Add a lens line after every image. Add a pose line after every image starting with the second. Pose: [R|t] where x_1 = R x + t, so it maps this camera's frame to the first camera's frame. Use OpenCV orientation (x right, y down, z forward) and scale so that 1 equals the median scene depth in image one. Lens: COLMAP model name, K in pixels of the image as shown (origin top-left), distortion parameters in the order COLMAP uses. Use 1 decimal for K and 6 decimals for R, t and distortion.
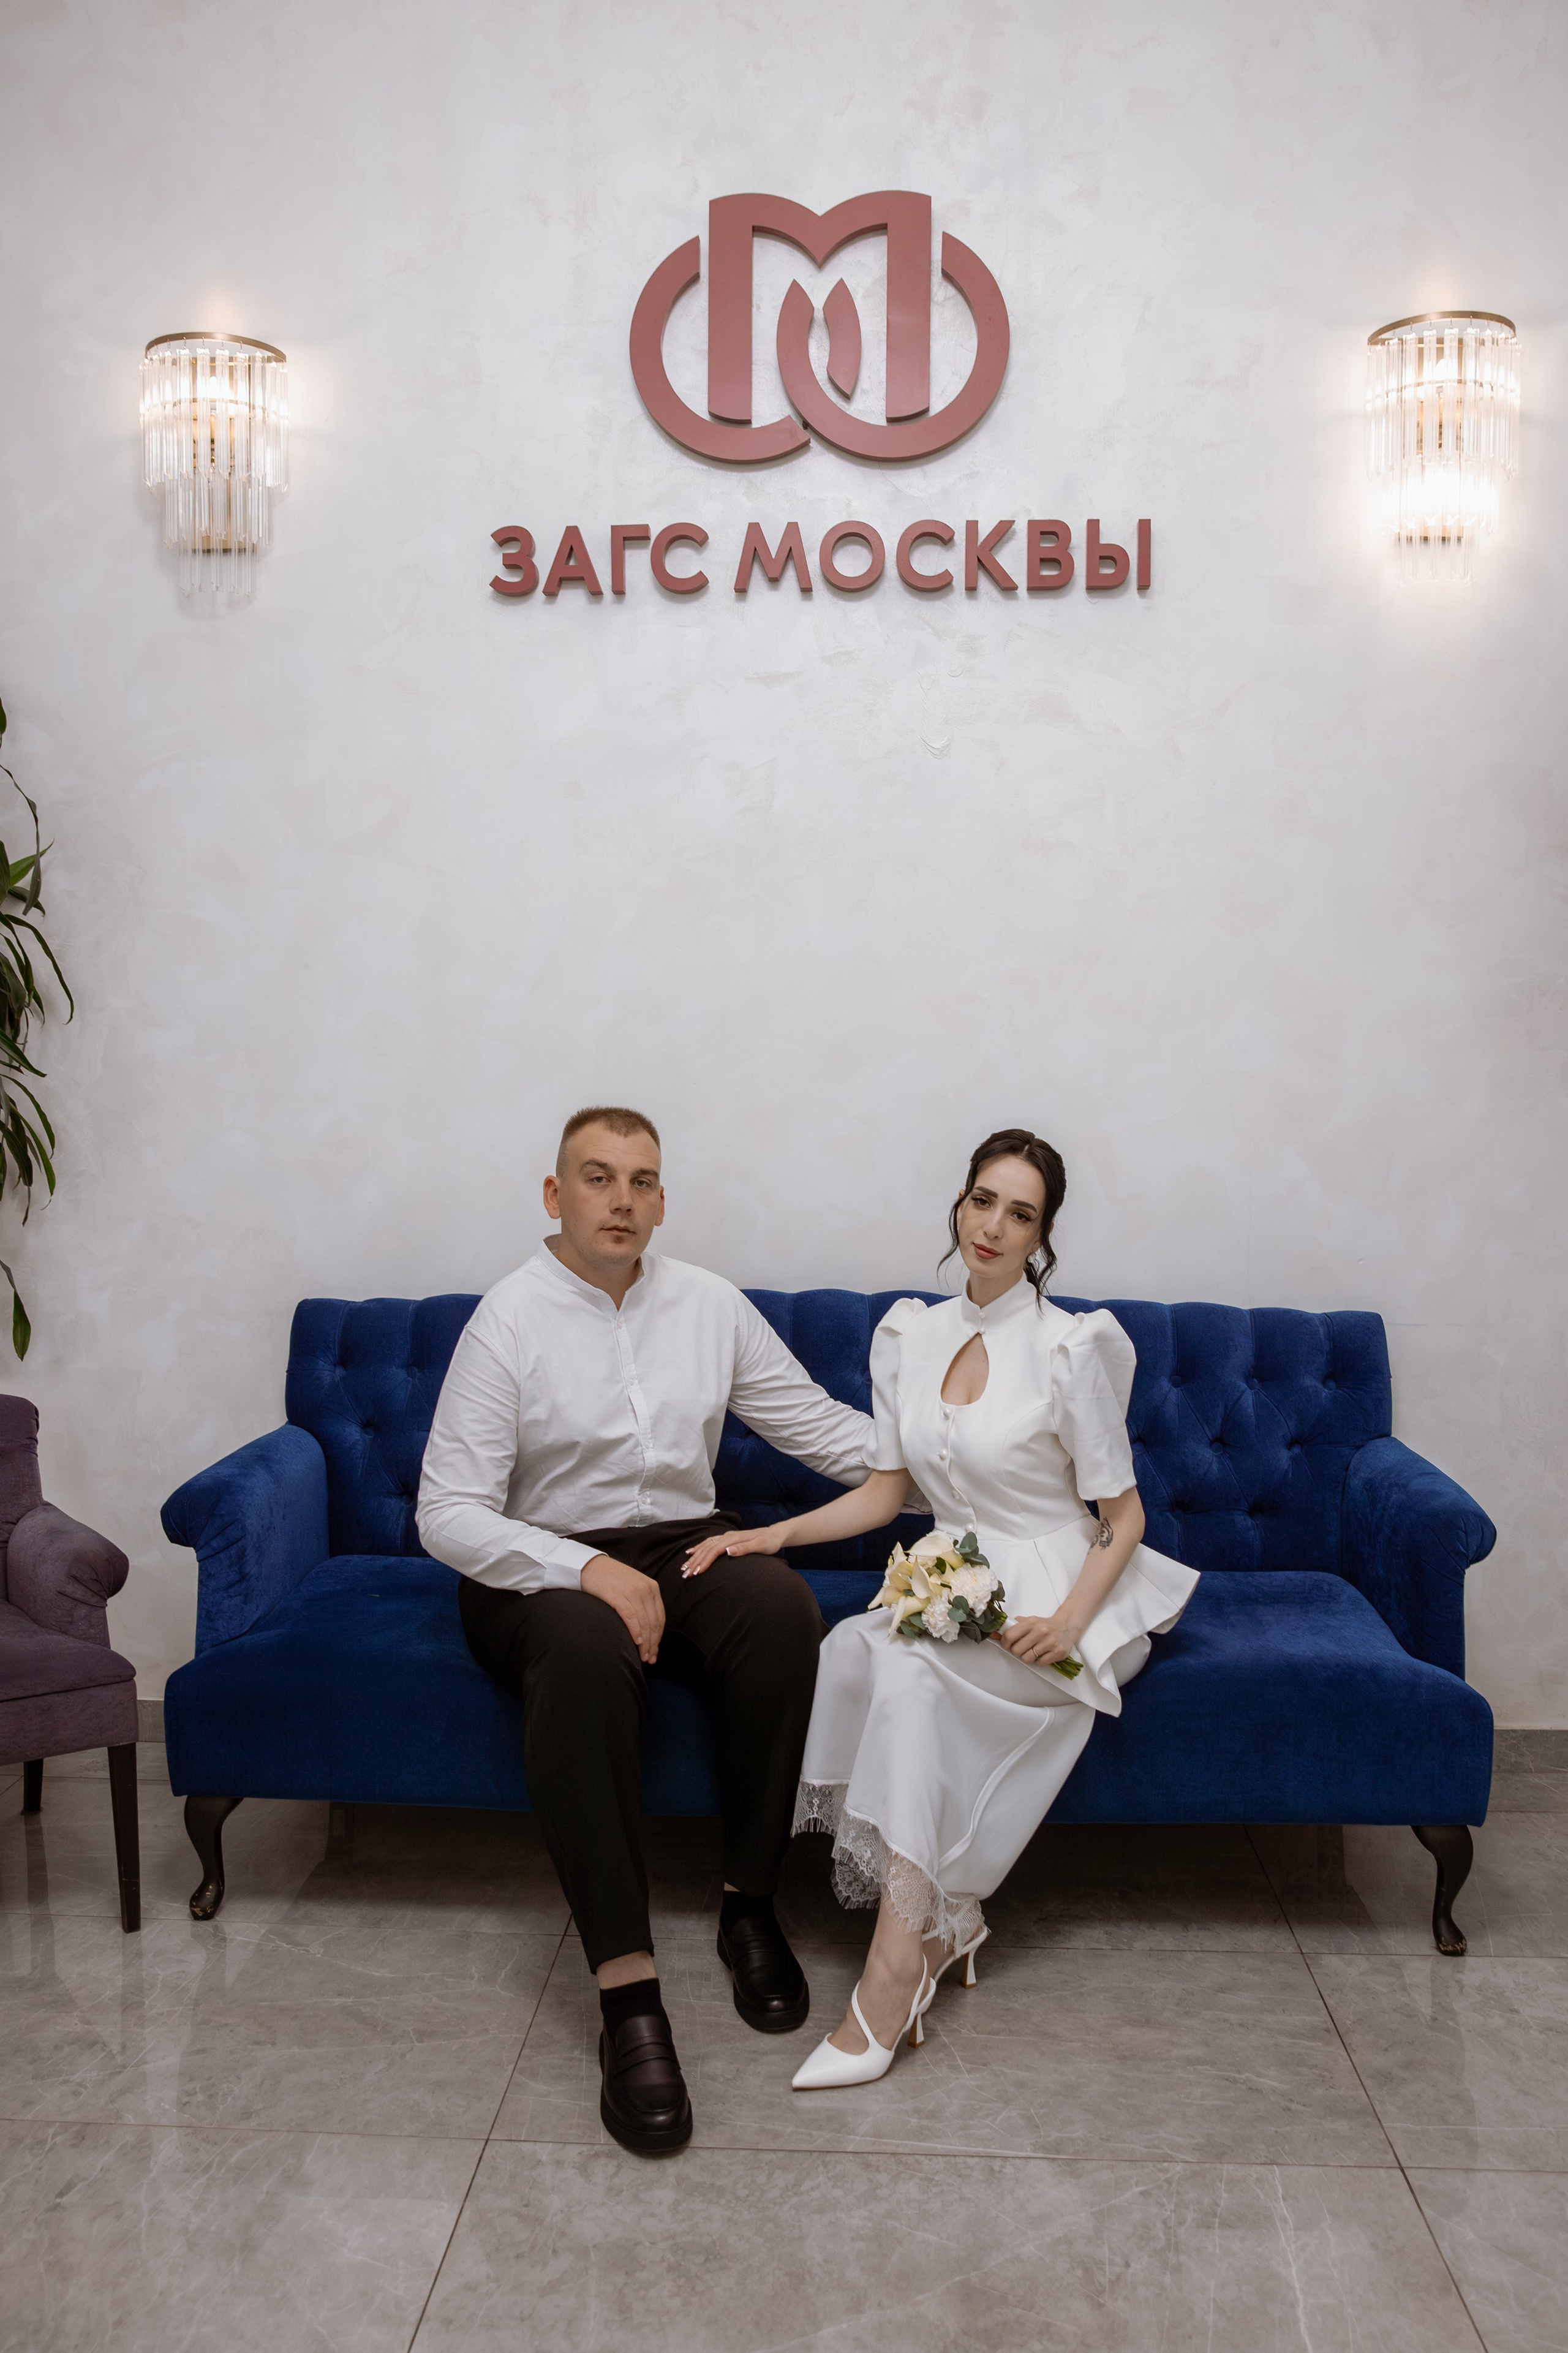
lens RADIAL K [[1937.1, 0, 781.6], [0, 1937.1, 1199.7], [0, 0, 1]] dist [-0.090284, 0.102777]
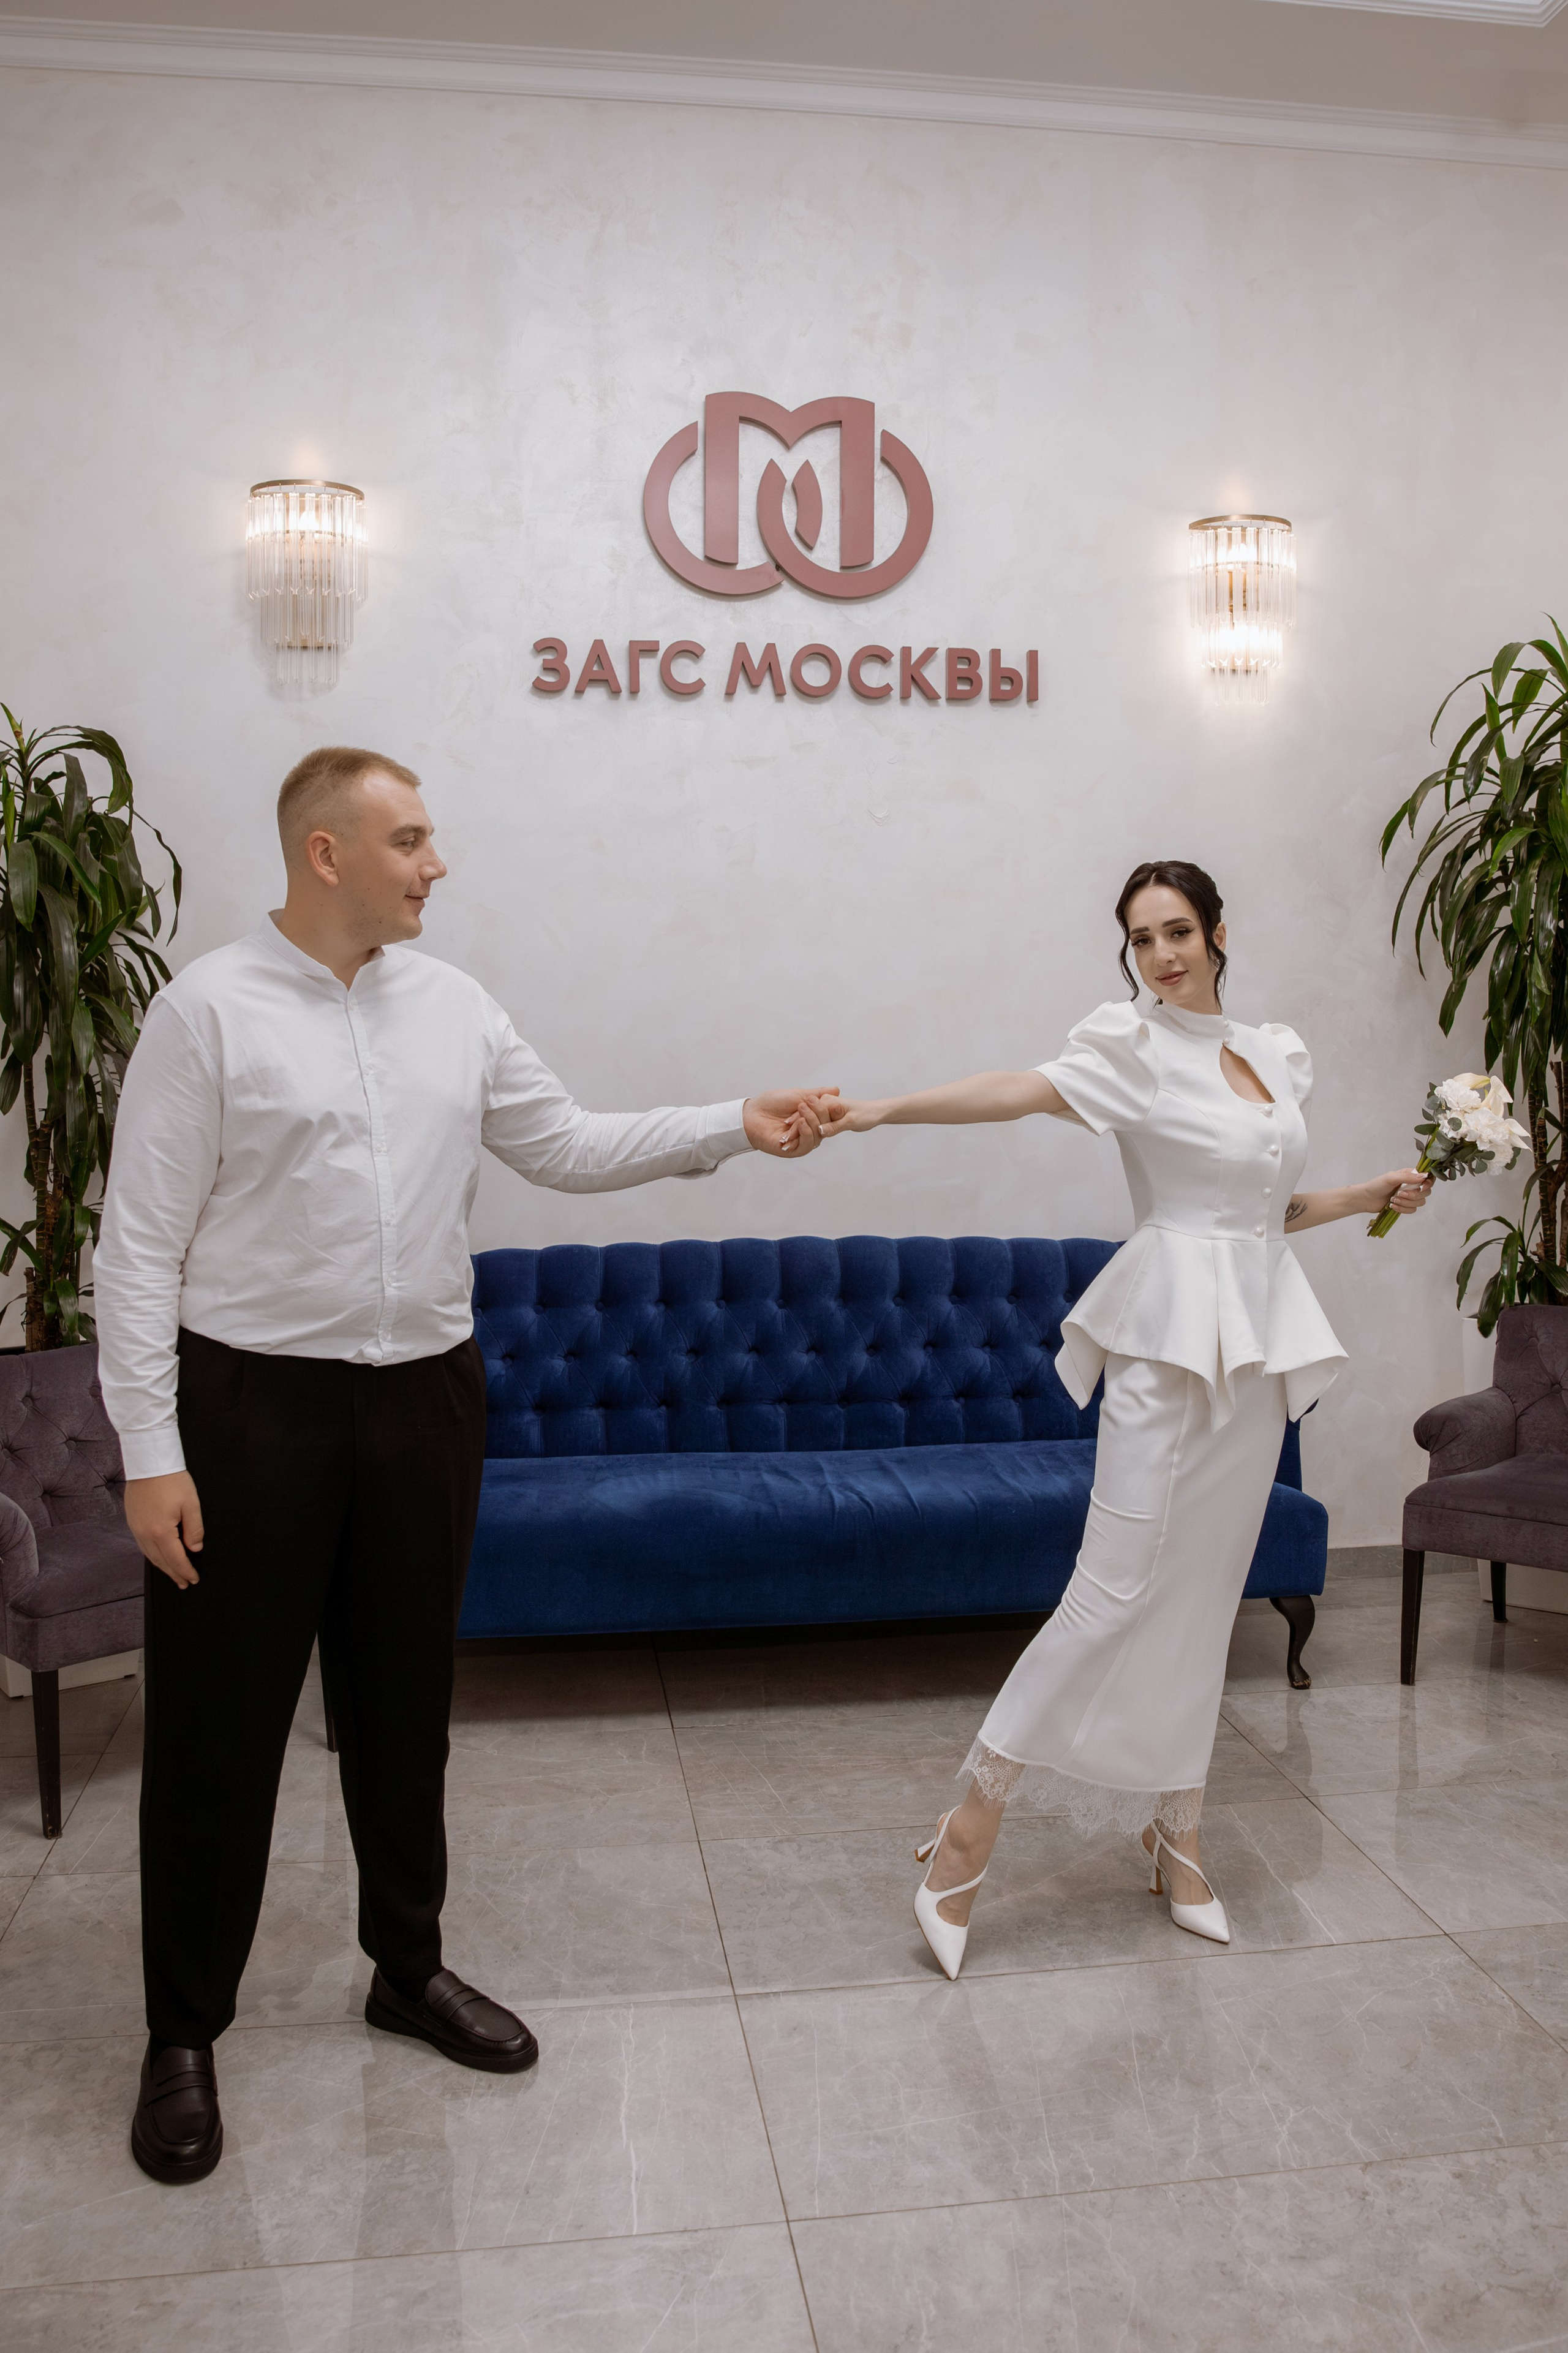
lens RADIAL K [[2037.7, 0, 811.9], [0, 2037.7, 1093.2], [0, 0, 1]] dist [-0.115724, 0.098796]
pose [[0.978297, -0.014218, 0.206718, -0.258323], [0.021095, 0.999293, -0.031105, -0.006646], [-0.206130, 0.034790, 0.977906, -0.337660]]
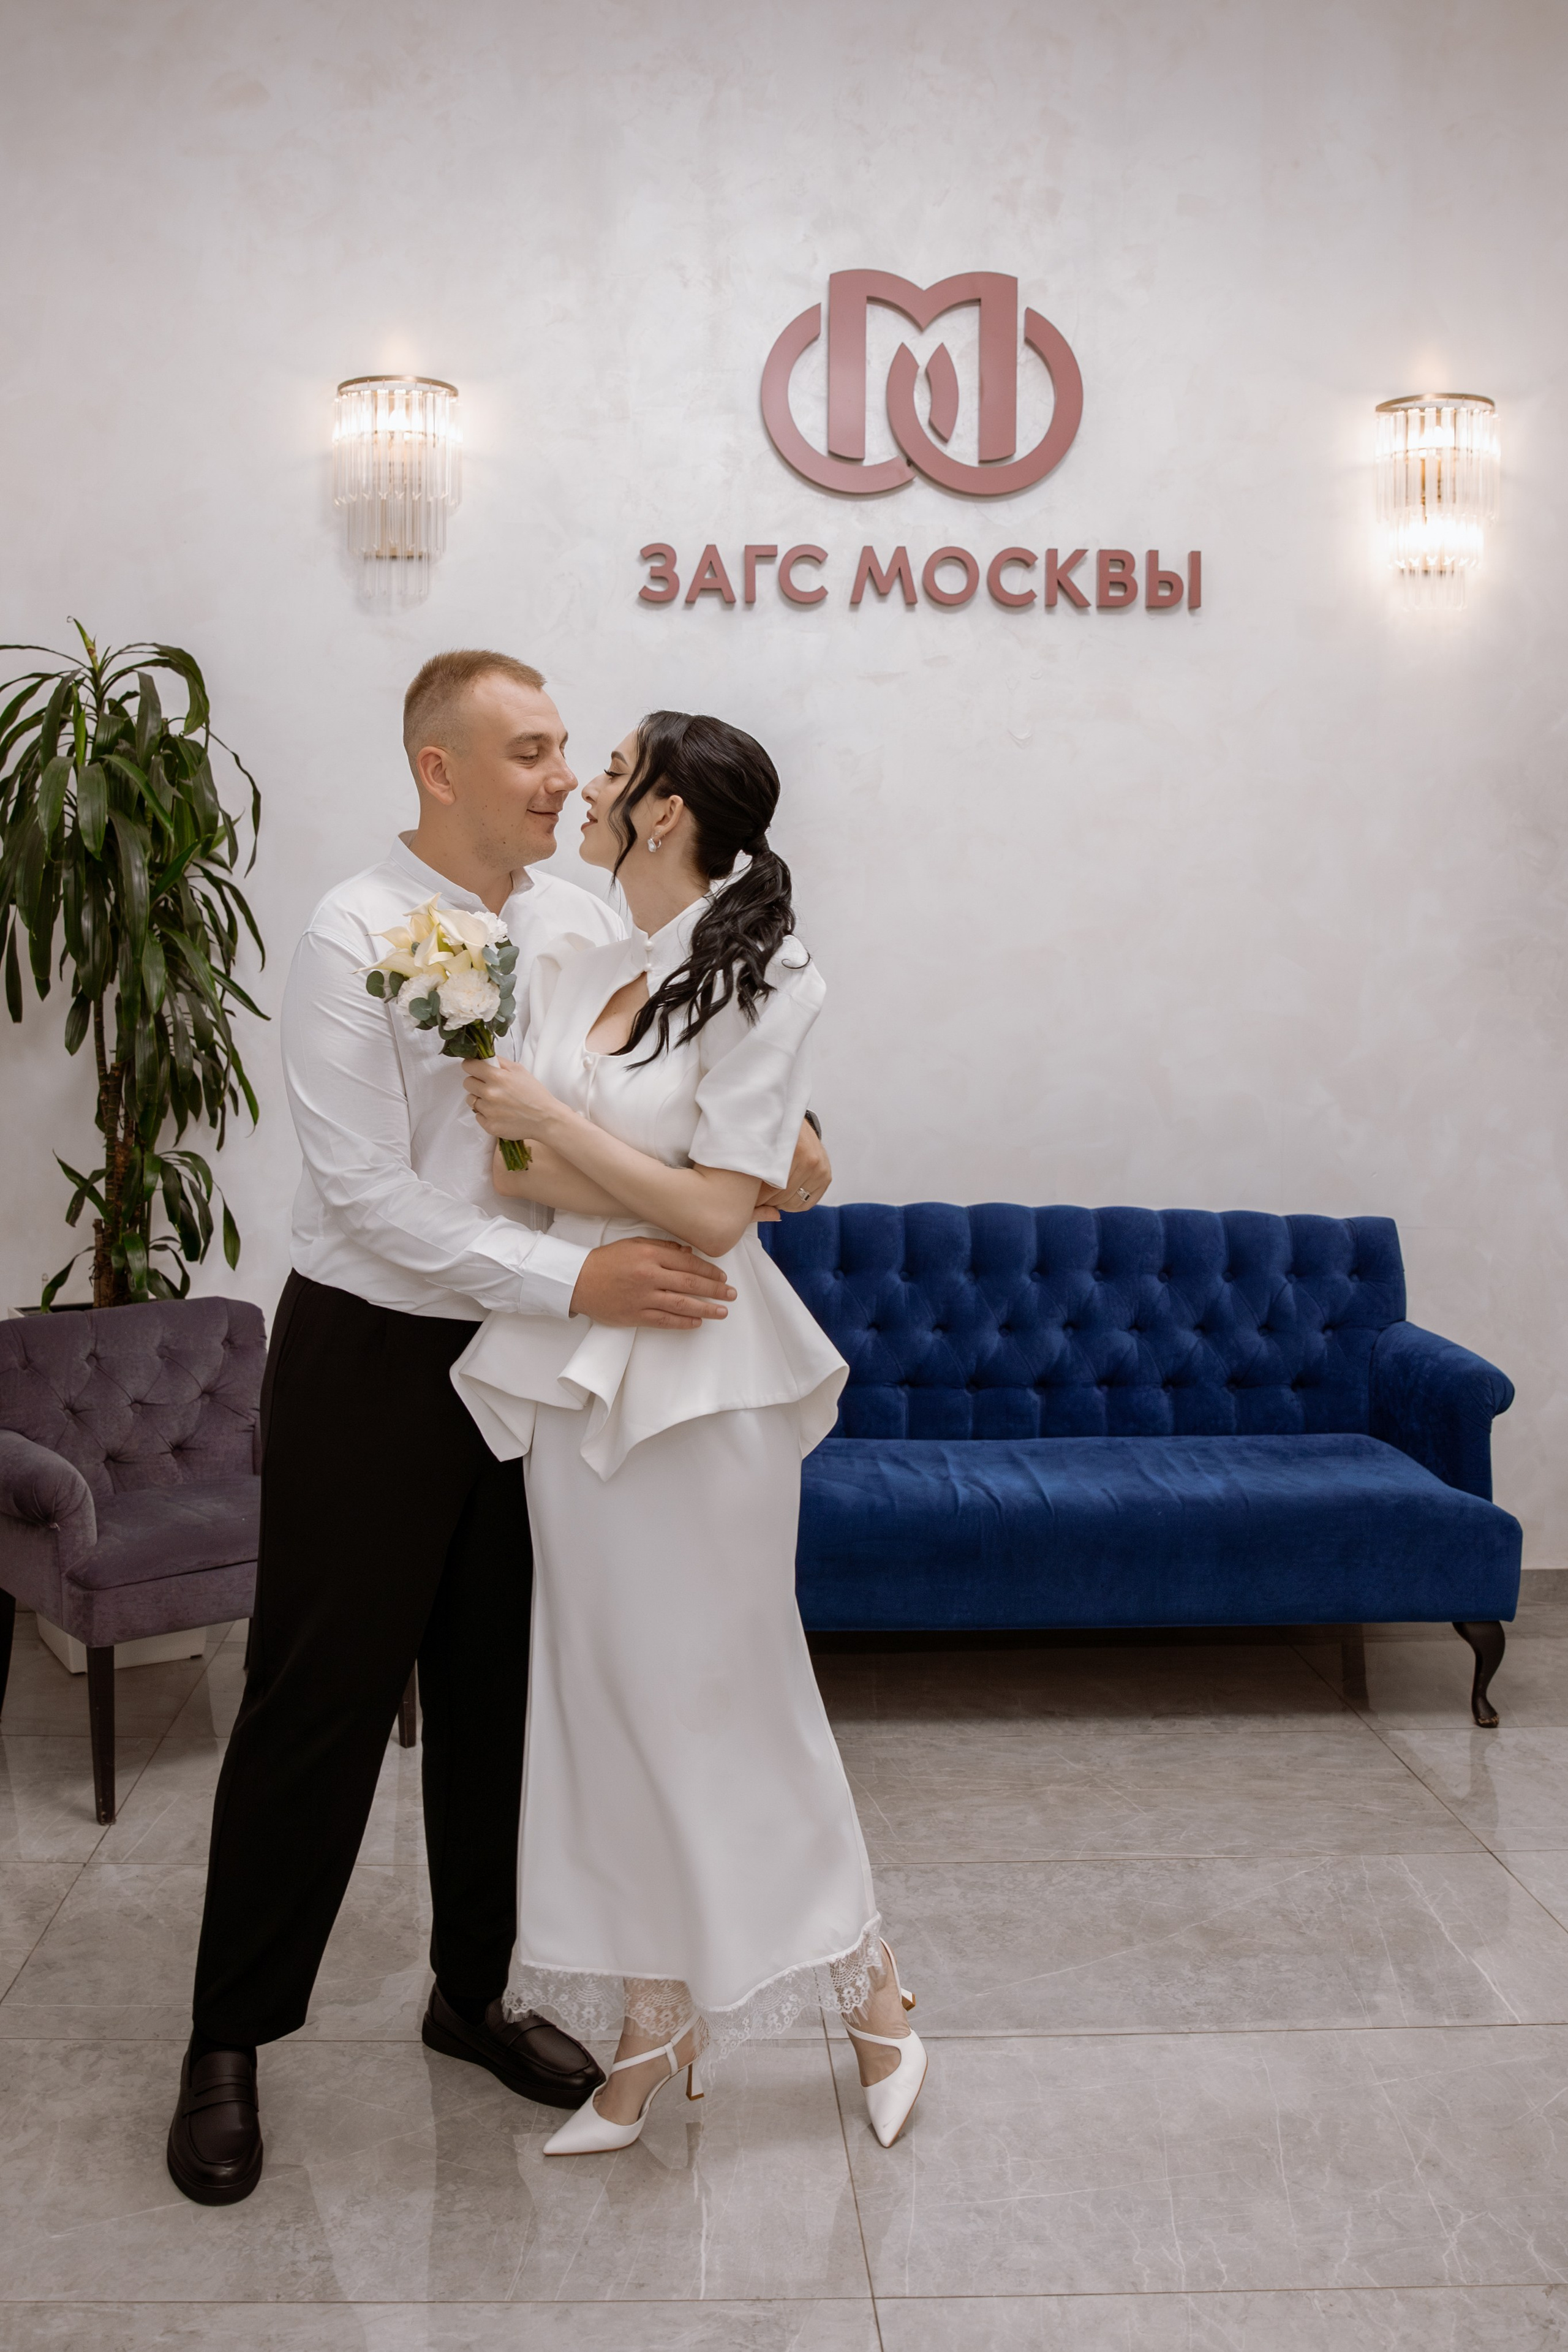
lens RADIAL K [[2194.4, 0, 666.1], [0, 2194.4, 1070.2], [0, 0, 1]] dist [-0.114443, 0.093862]
pose [[0.997214, -0.003178, 0.074526, -0.241198], [0.005173, 0.999633, -0.026591, 0.001194], [-0.074414, 0.026903, 0.996864, -0.311080]]
